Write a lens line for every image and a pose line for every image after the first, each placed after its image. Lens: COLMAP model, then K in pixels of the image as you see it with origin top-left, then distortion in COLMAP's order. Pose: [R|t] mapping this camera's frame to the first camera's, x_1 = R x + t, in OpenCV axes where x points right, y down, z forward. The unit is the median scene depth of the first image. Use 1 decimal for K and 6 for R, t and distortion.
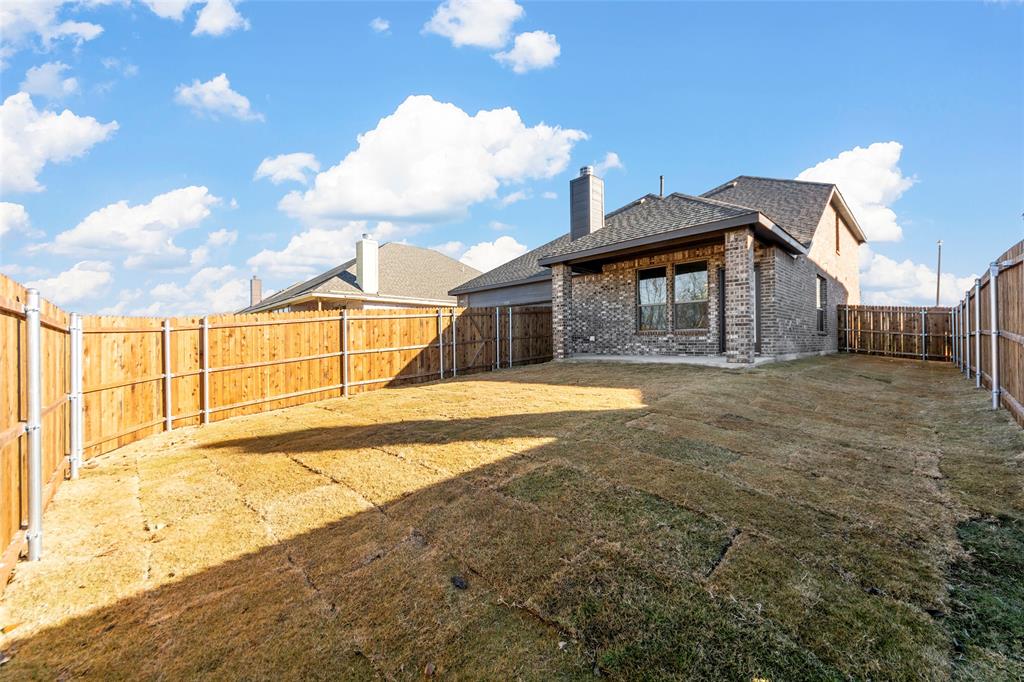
lens RADIAL K [[401.7, 0, 515.5], [0, 401.7, 342.3], [0, 0, 1]] dist [0.000603, 0.000162]
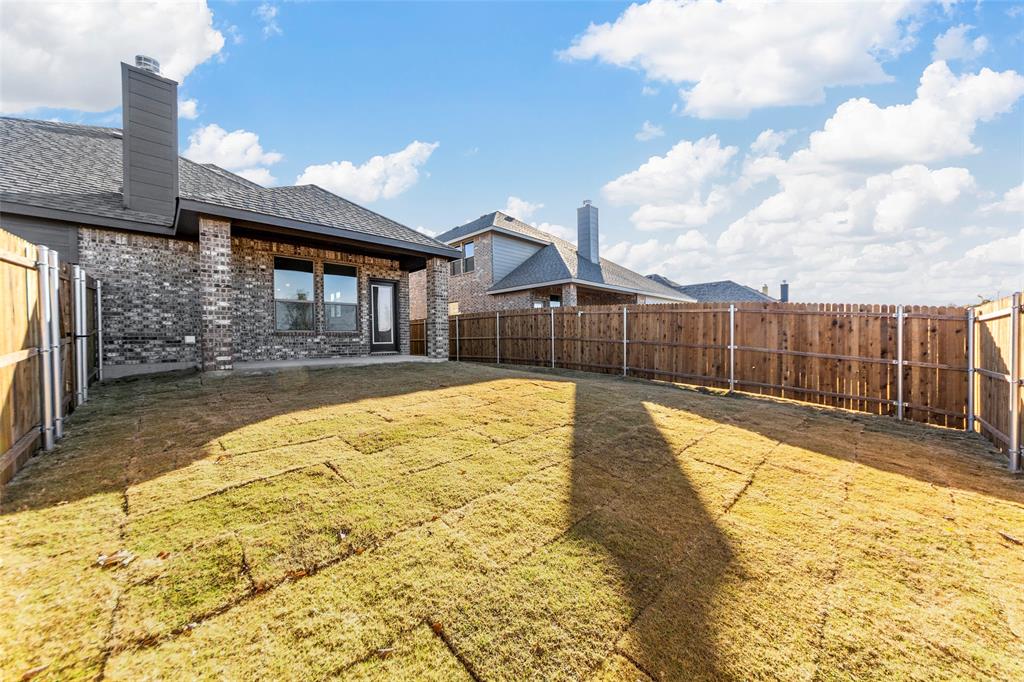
lens RADIAL K [[366.7, 0, 513.6], [0, 366.7, 347.0], [0, 0, 1]] dist [0.021426, -0.006516]
pose [[-0.013631, -0.008764, 0.999869, -0.476579], [0.013265, 0.999872, 0.008945, 0.004811], [-0.999819, 0.013385, -0.013513, 0.554549]]
